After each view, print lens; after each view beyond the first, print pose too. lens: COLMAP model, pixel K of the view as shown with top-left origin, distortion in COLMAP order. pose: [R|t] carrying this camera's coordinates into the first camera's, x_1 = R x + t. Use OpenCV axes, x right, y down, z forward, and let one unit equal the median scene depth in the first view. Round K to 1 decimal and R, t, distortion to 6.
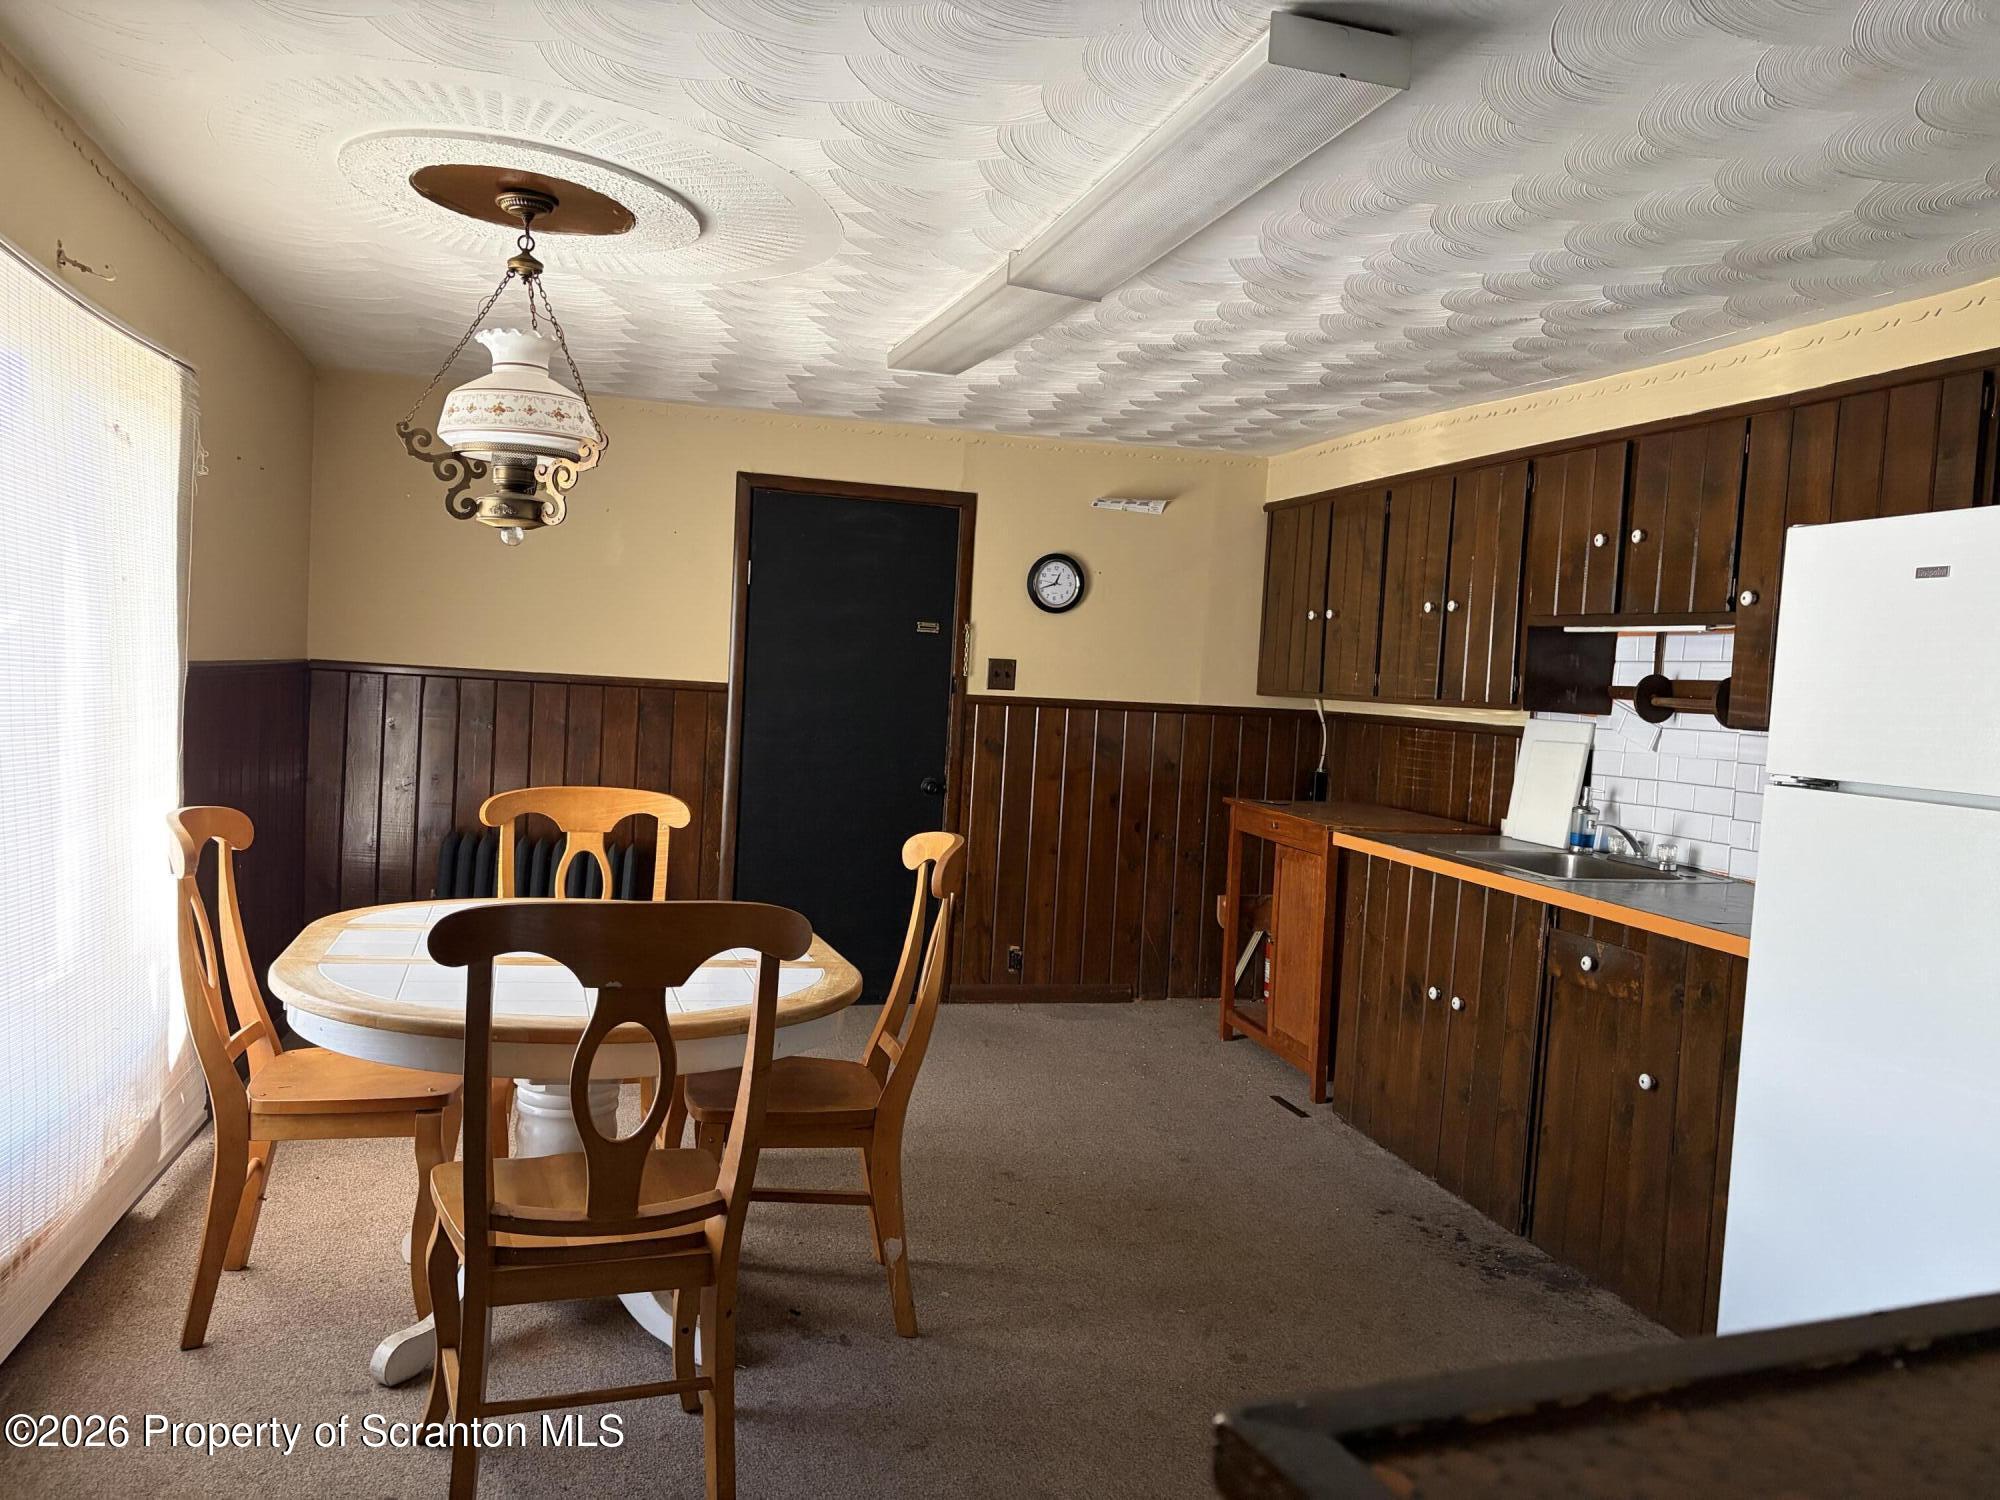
lens RADIAL K [[1505.1, 0, 1015.0], [0, 1505.1, 742.7], [0, 0, 1]] dist [-0.020454, -0.005116]
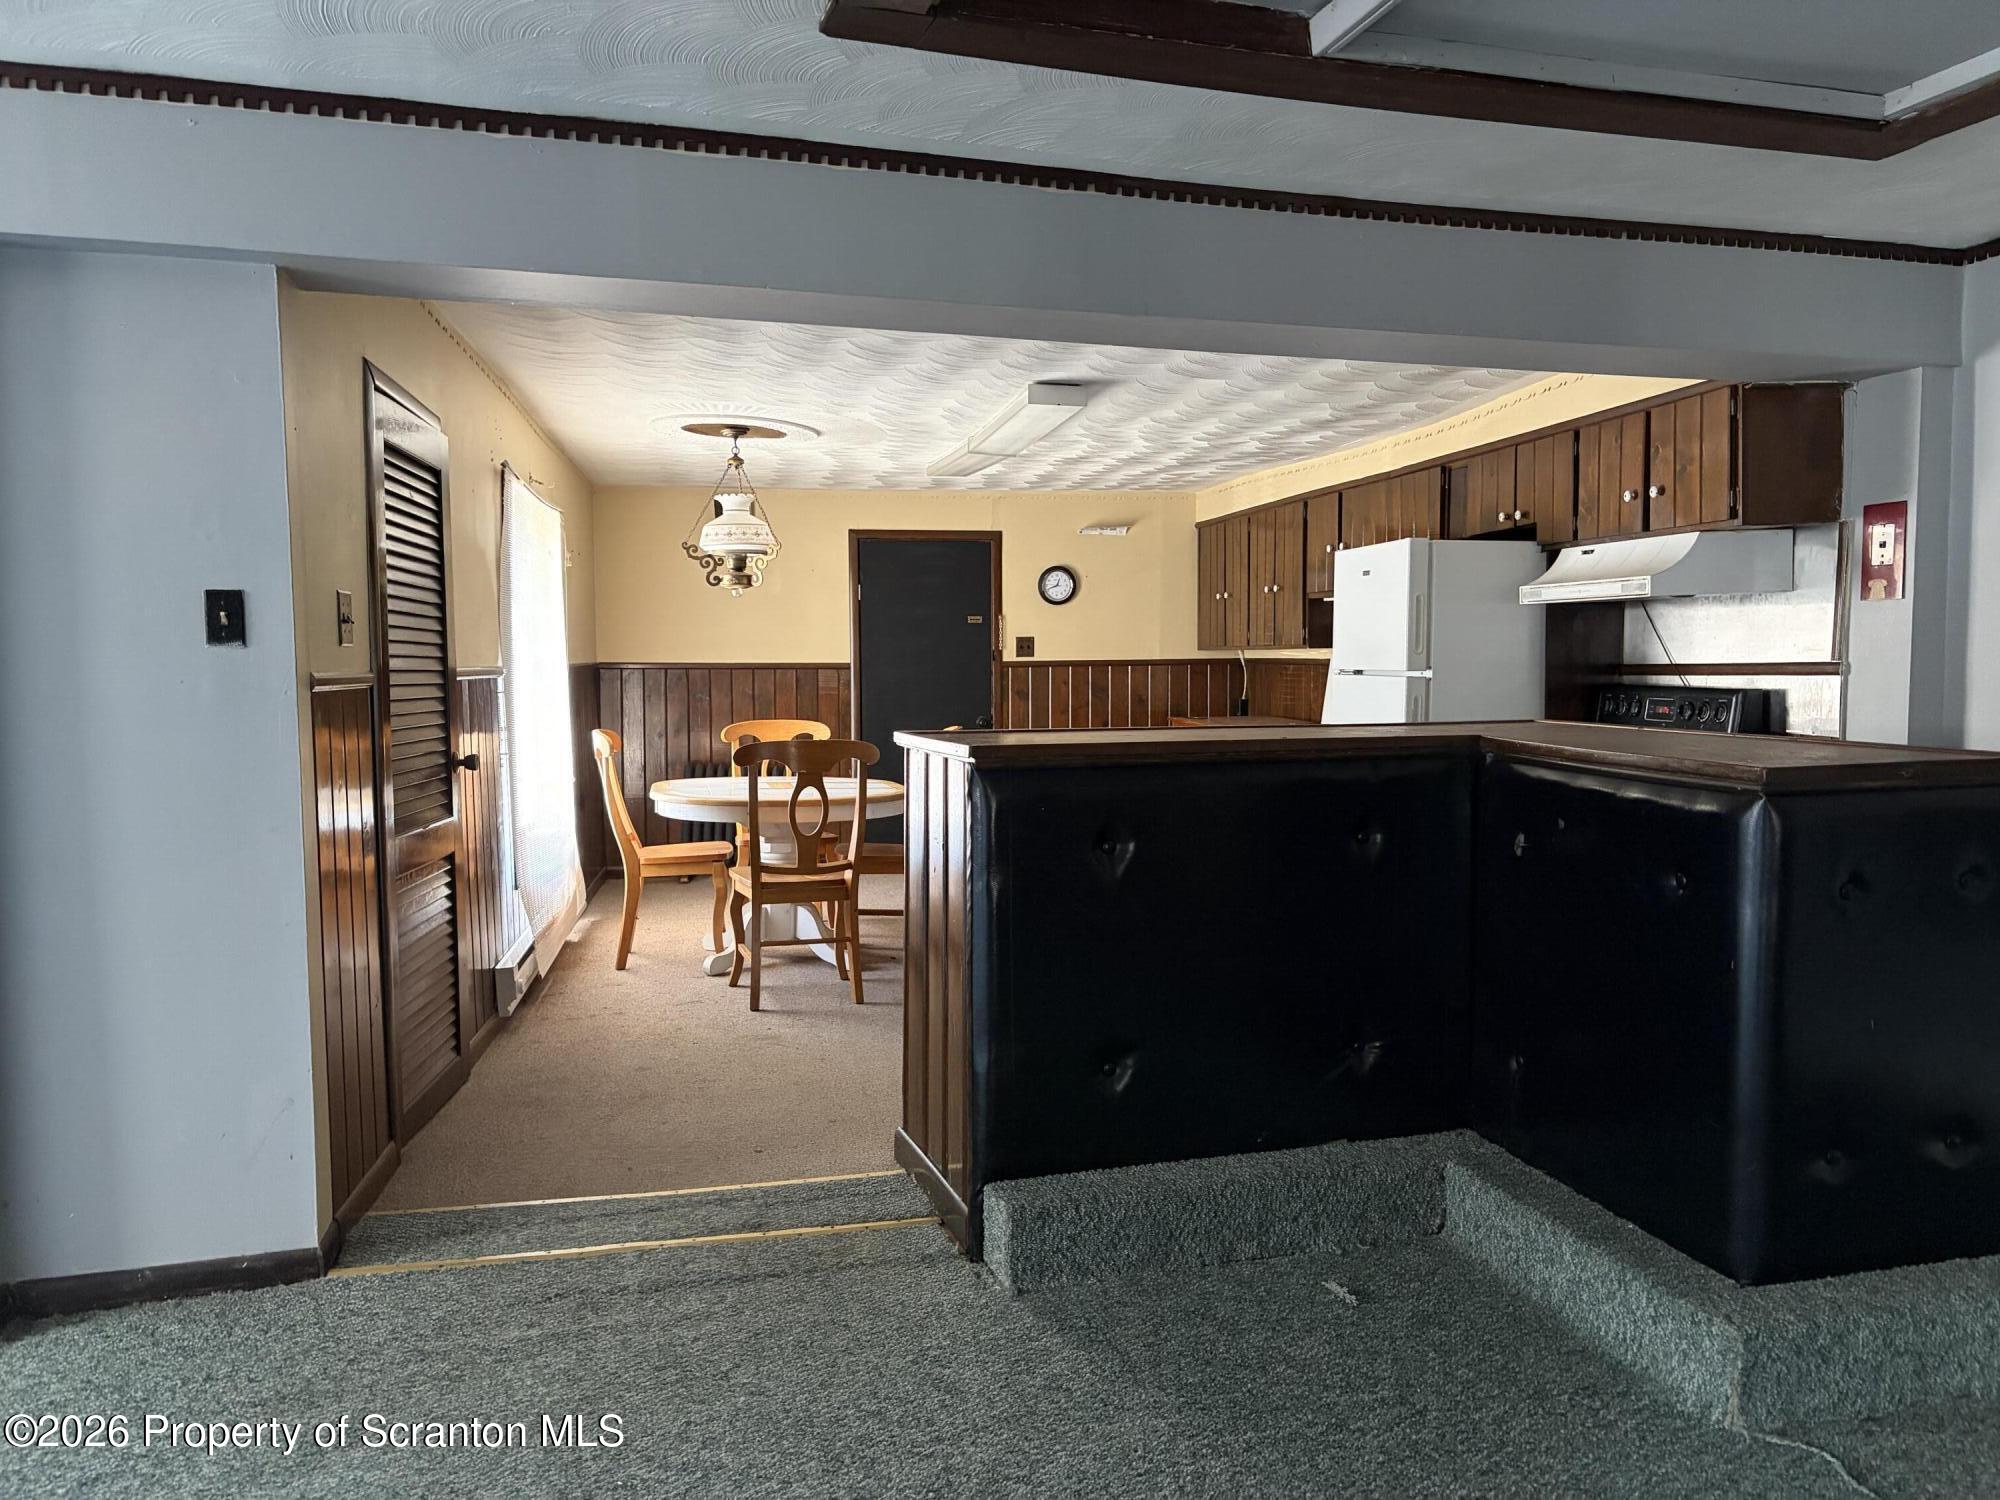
lens RADIAL K [[1505.1, 0, 999.2], [0, 1505.1, 736.1], [0, 0, 1]] dist [-0.020454, -0.005116]
pose [[0.993116, -0.055990, -0.102887, 0.126615], [0.056764, 0.998377, 0.004612, 0.039907], [0.102462, -0.010420, 0.994682, -0.576354]]
